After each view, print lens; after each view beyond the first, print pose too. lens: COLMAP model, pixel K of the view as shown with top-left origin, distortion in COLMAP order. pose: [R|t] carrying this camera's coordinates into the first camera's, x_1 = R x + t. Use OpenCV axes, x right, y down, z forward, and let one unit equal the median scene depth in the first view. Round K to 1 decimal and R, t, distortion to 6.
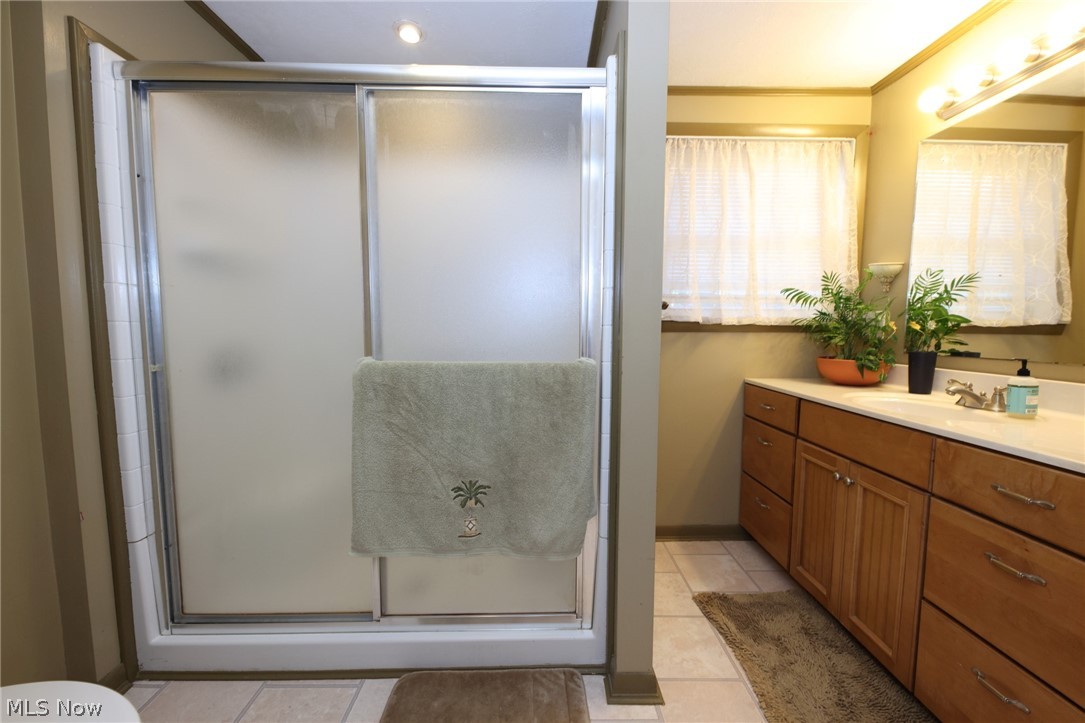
lens RADIAL K [[430.9, 0, 547.8], [0, 430.9, 365.3], [0, 0, 1]] dist [0.015894, -0.010408]
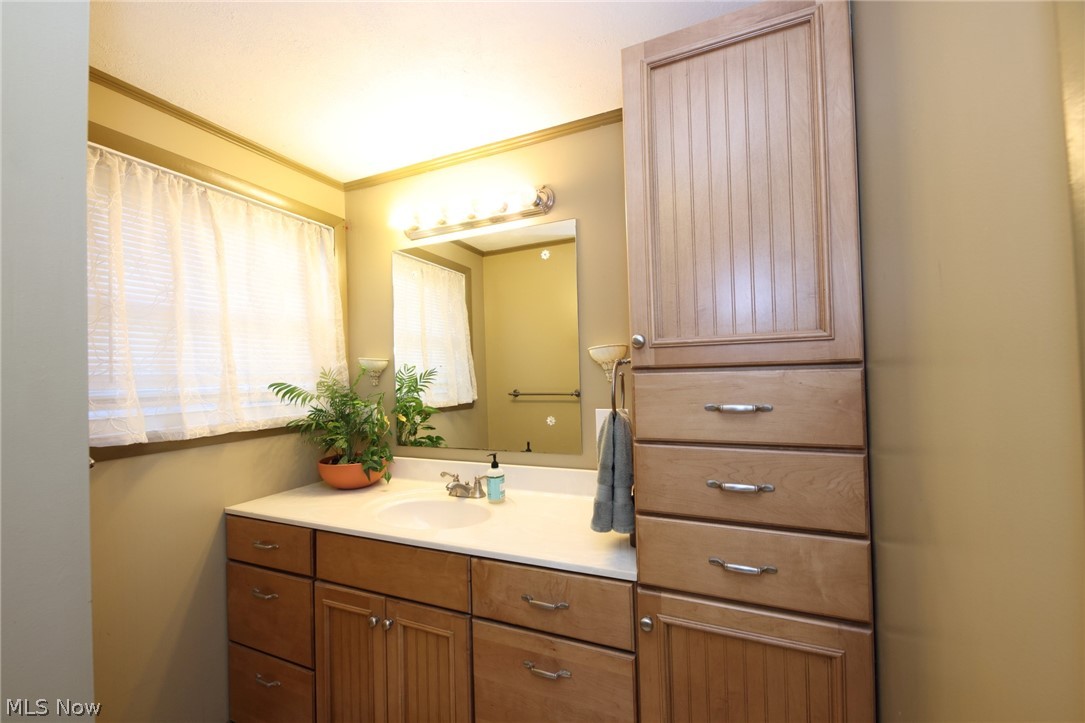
lens RADIAL K [[430.9, 0, 547.8], [0, 430.9, 365.3], [0, 0, 1]] dist [0.015894, -0.010408]
pose [[0.417304, 0.004122, 0.908757, 0.026430], [0.105648, 0.992989, -0.053018, -0.118552], [-0.902605, 0.118133, 0.413943, 0.205901]]
